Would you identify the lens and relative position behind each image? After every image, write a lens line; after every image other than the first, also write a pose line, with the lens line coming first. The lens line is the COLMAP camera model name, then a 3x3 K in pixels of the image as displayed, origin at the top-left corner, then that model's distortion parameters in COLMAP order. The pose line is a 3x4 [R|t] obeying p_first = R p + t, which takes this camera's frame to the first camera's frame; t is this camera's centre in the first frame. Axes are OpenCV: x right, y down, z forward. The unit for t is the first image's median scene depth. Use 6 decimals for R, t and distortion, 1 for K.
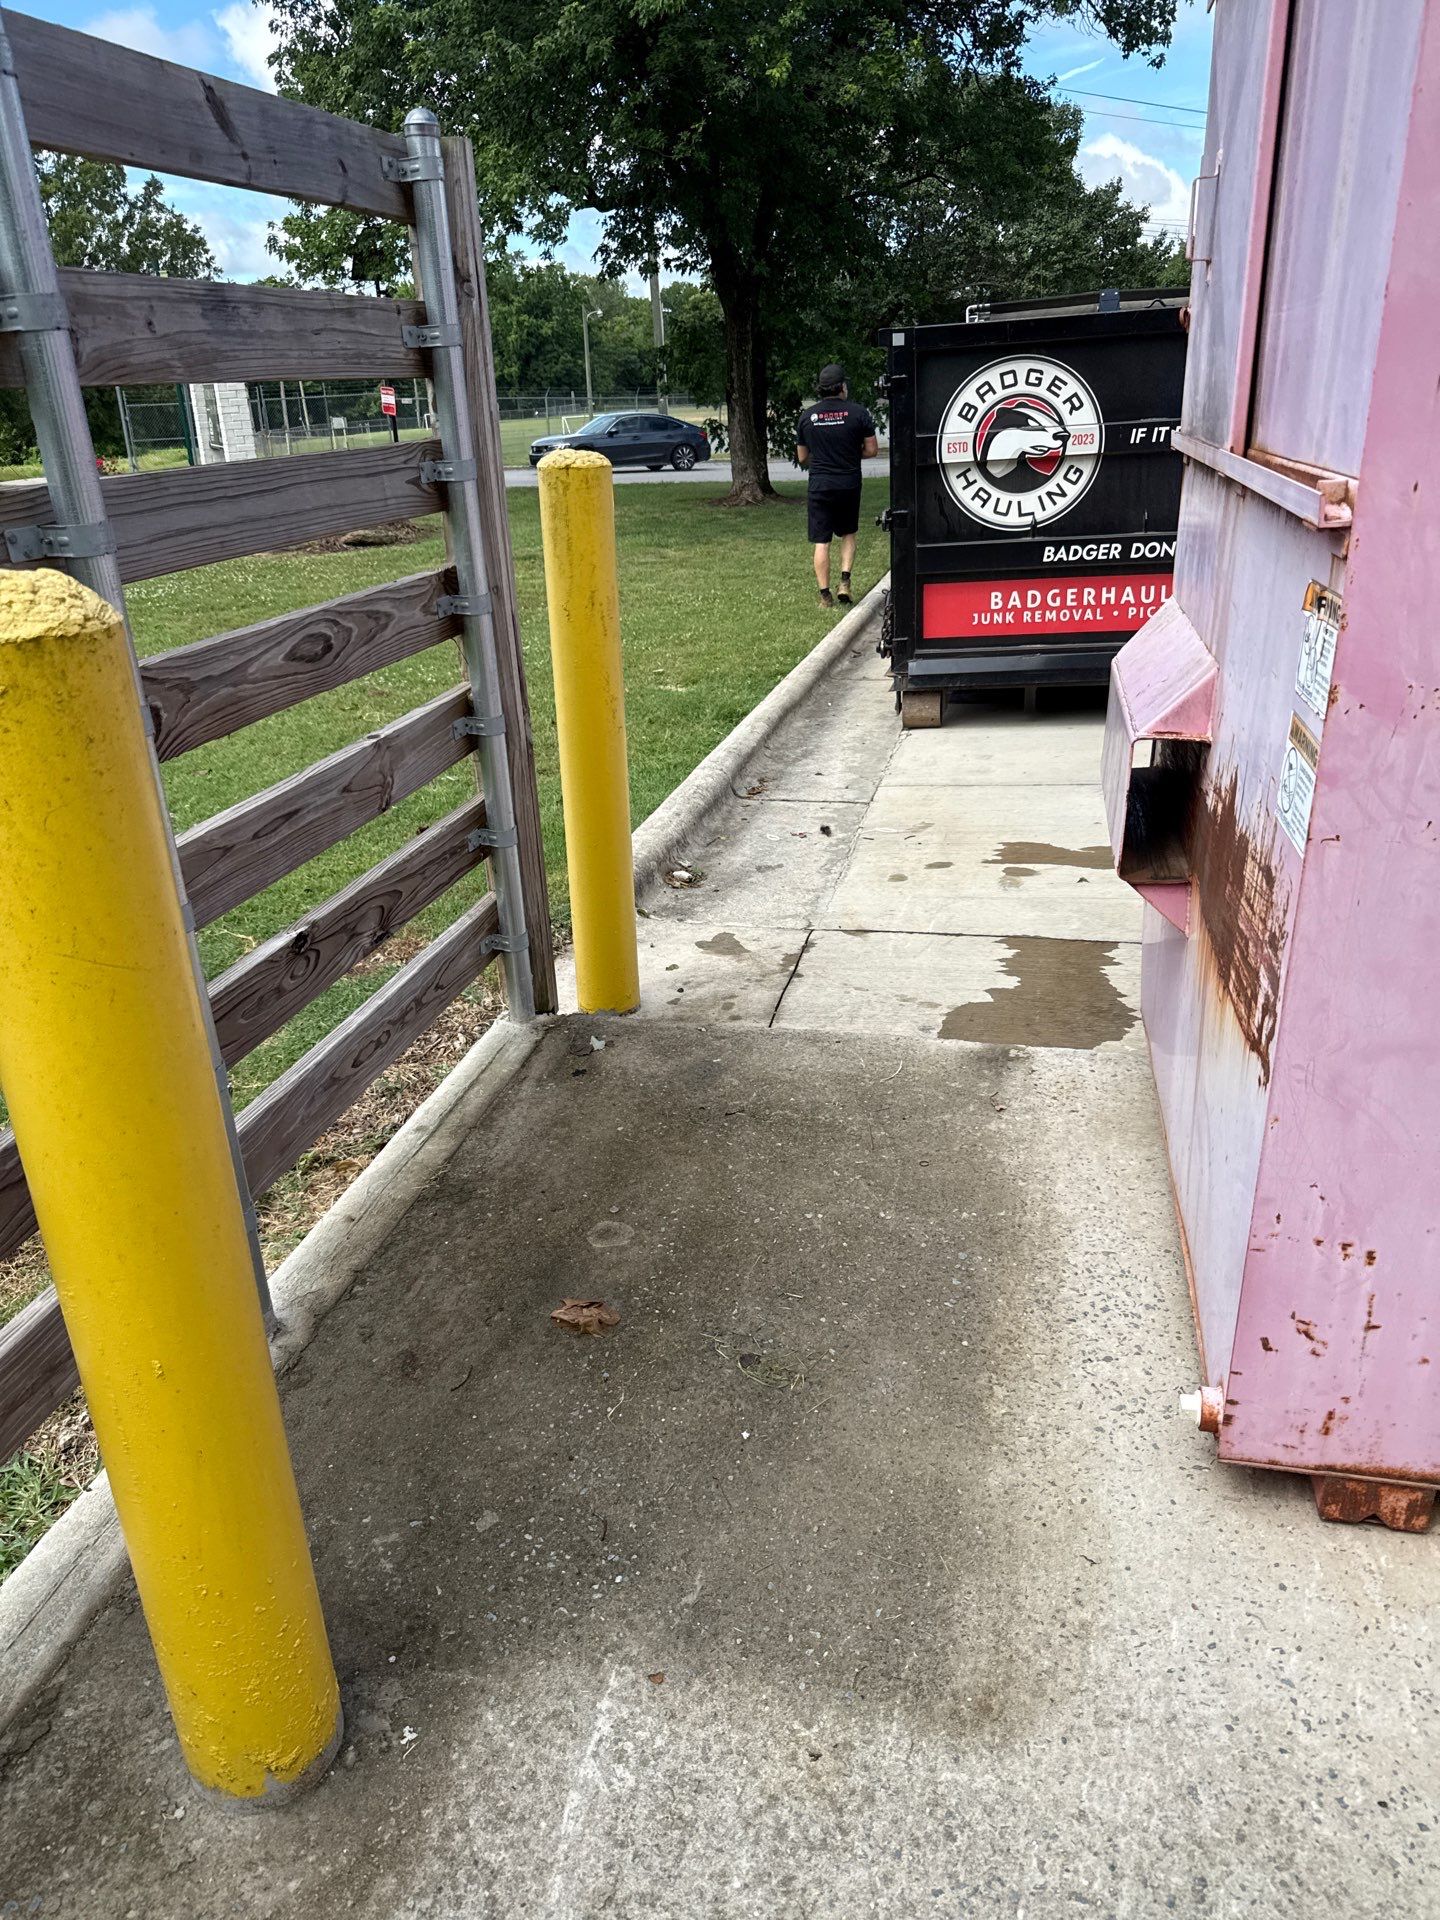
lens RADIAL K [[1383.8, 0, 717.0], [0, 1383.8, 979.7], [0, 0, 1]] dist [0.004198, -0.012378]
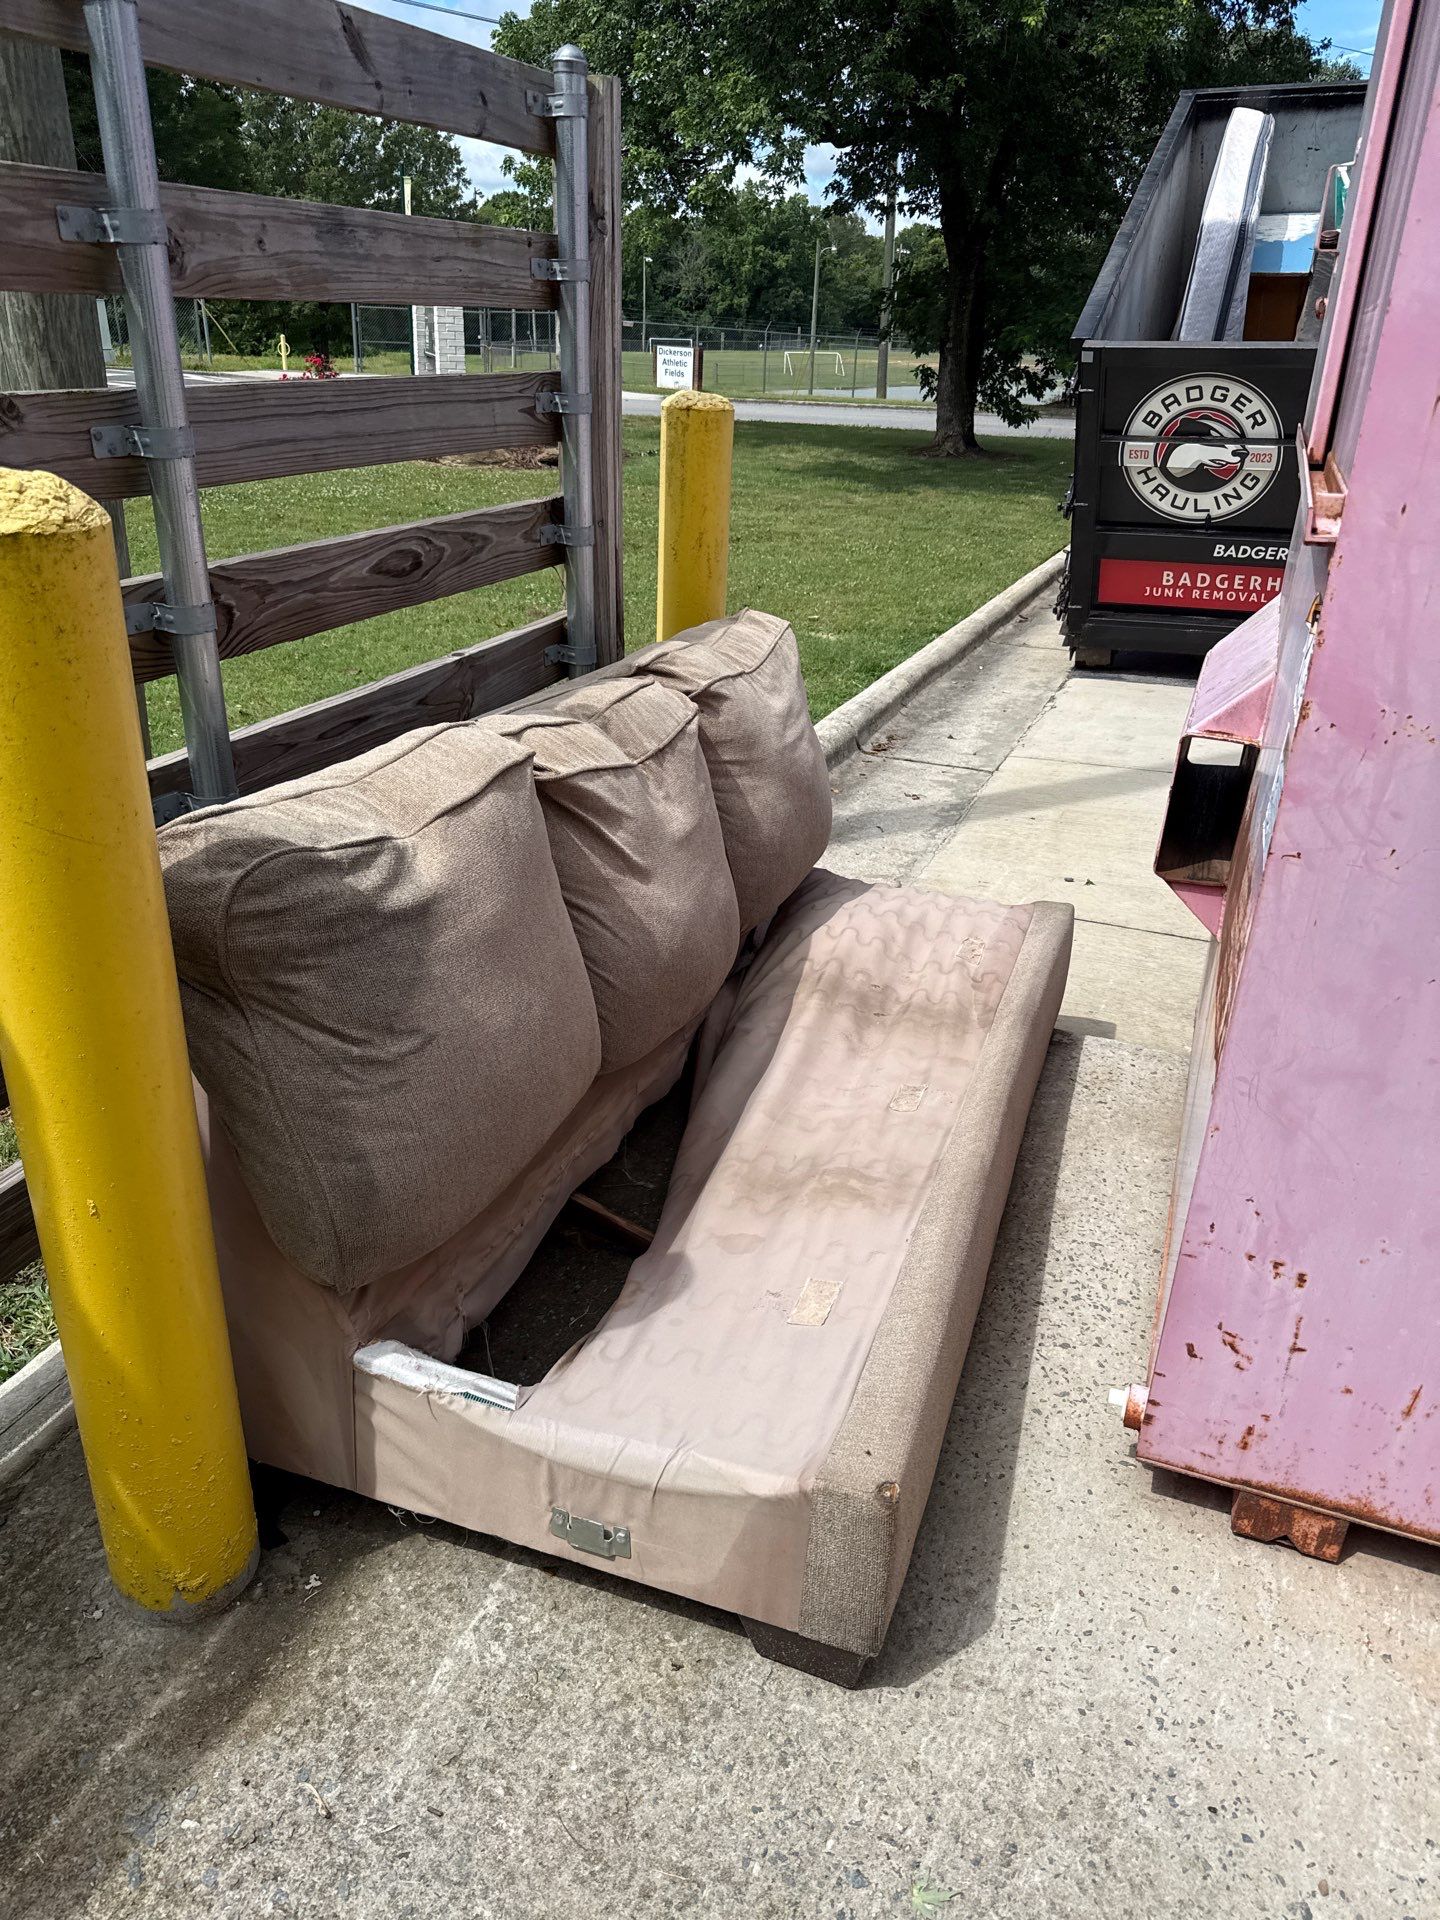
lens RADIAL K [[1382.2, 0, 720.0], [0, 1382.2, 960.0], [0, 0, 1]] dist [0.005542, -0.016210]
pose [[0.986948, 0.124854, -0.101714, 0.124504], [-0.122187, 0.991989, 0.032064, -0.007550], [0.104903, -0.019217, 0.994297, -0.025993]]
